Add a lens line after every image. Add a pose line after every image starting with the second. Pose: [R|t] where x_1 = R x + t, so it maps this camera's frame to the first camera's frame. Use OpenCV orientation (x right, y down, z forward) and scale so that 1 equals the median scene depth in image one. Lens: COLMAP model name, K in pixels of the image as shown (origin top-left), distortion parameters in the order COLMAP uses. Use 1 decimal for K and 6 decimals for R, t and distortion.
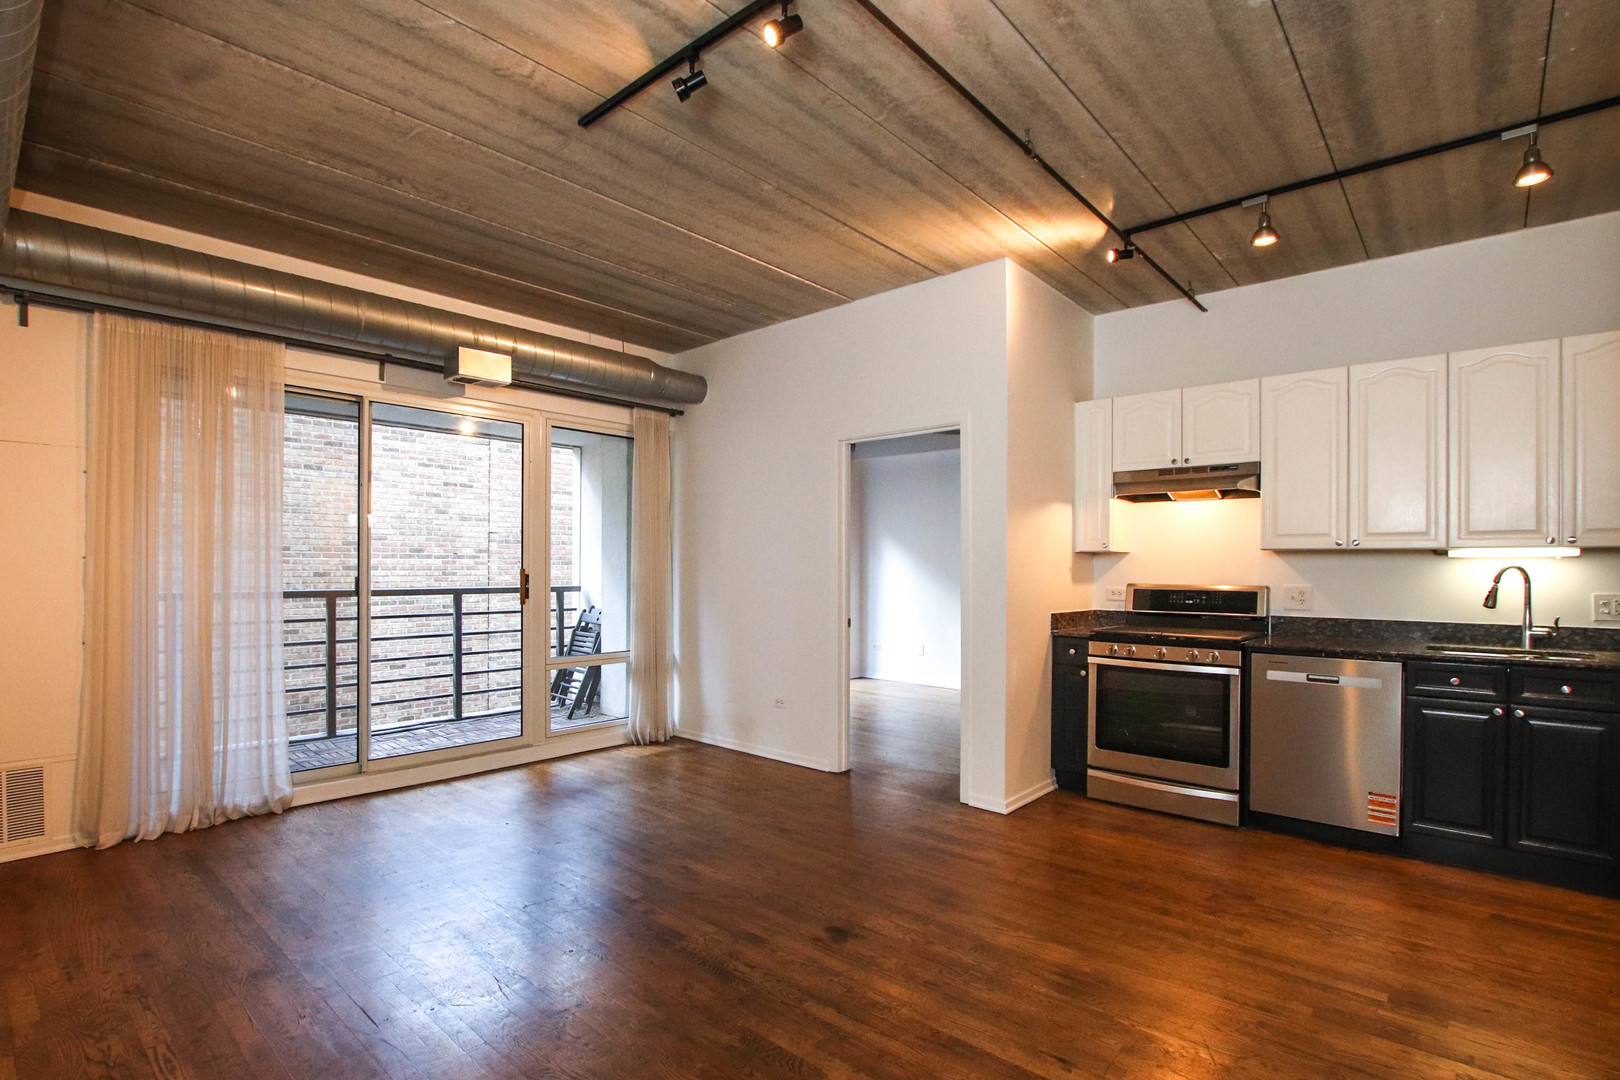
lens RADIAL K [[768.8, 0, 808.7], [0, 768.8, 571.8], [0, 0, 1]] dist [-0.029198, 0.000356]
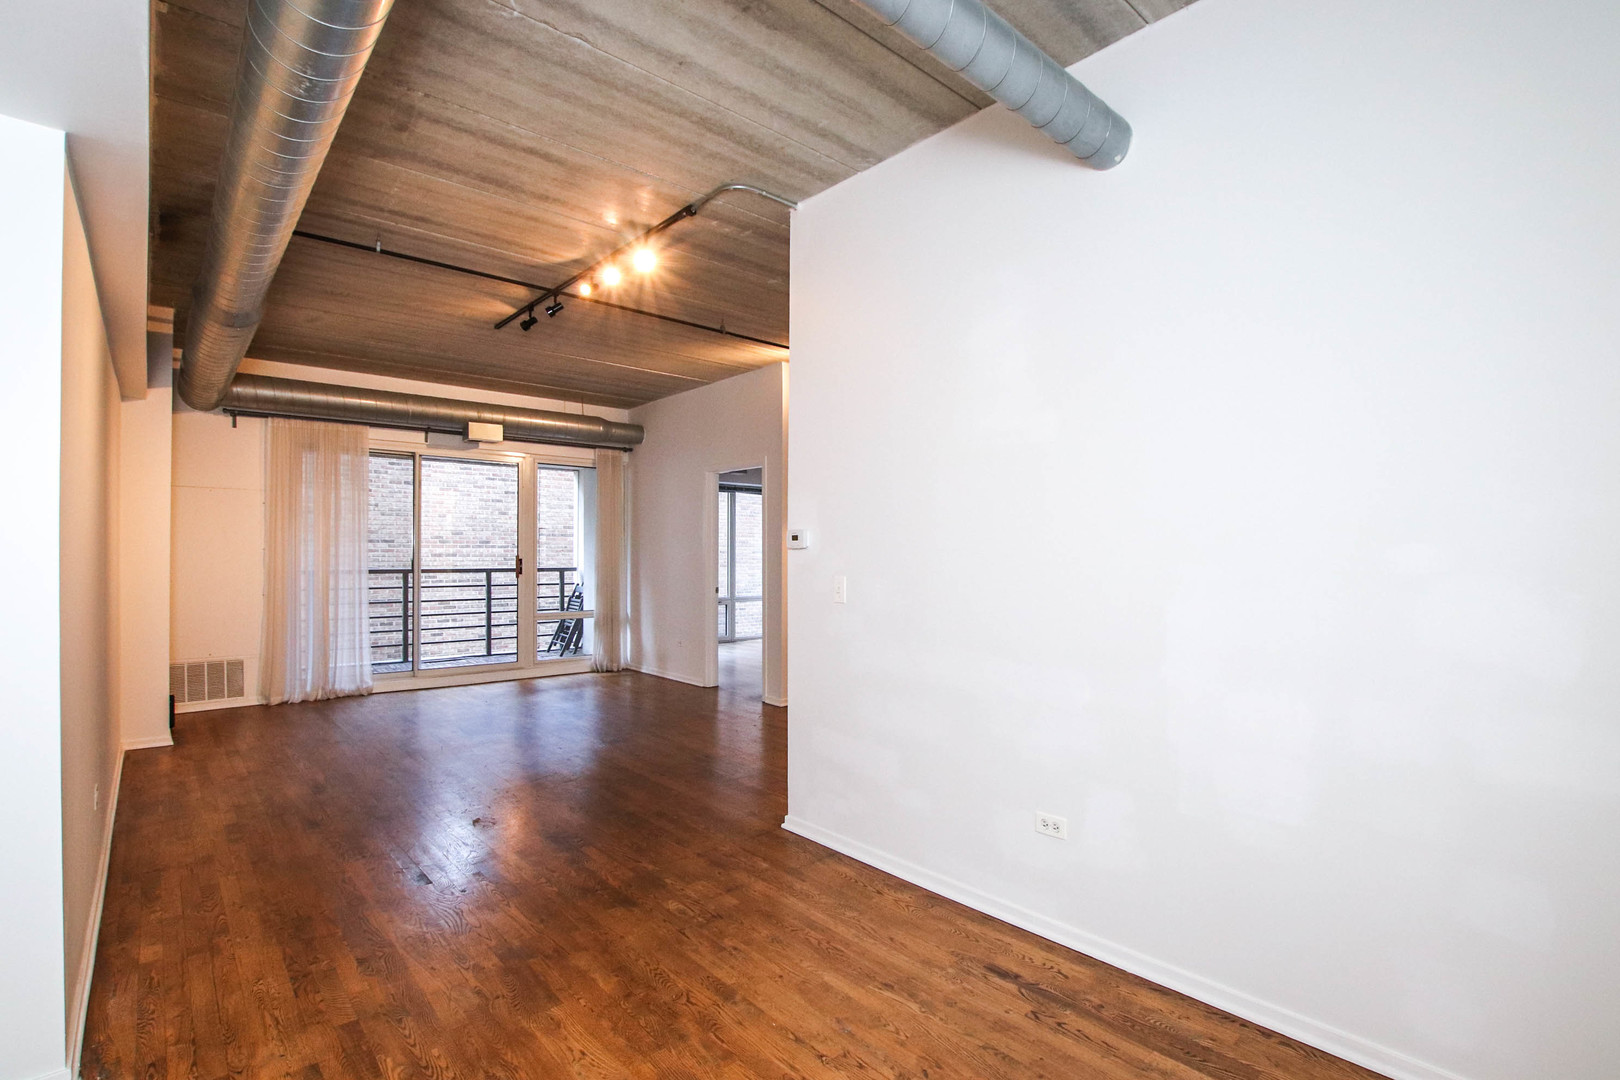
lens RADIAL K [[760.4, 0, 816.6], [0, 760.4, 558.2], [0, 0, 1]] dist [-0.001159, -0.026416]
pose [[0.993639, -0.001168, -0.112608, 0.476522], [0.001011, 0.999998, -0.001452, 0.005522], [0.112609, 0.001328, 0.993638, -0.554844]]
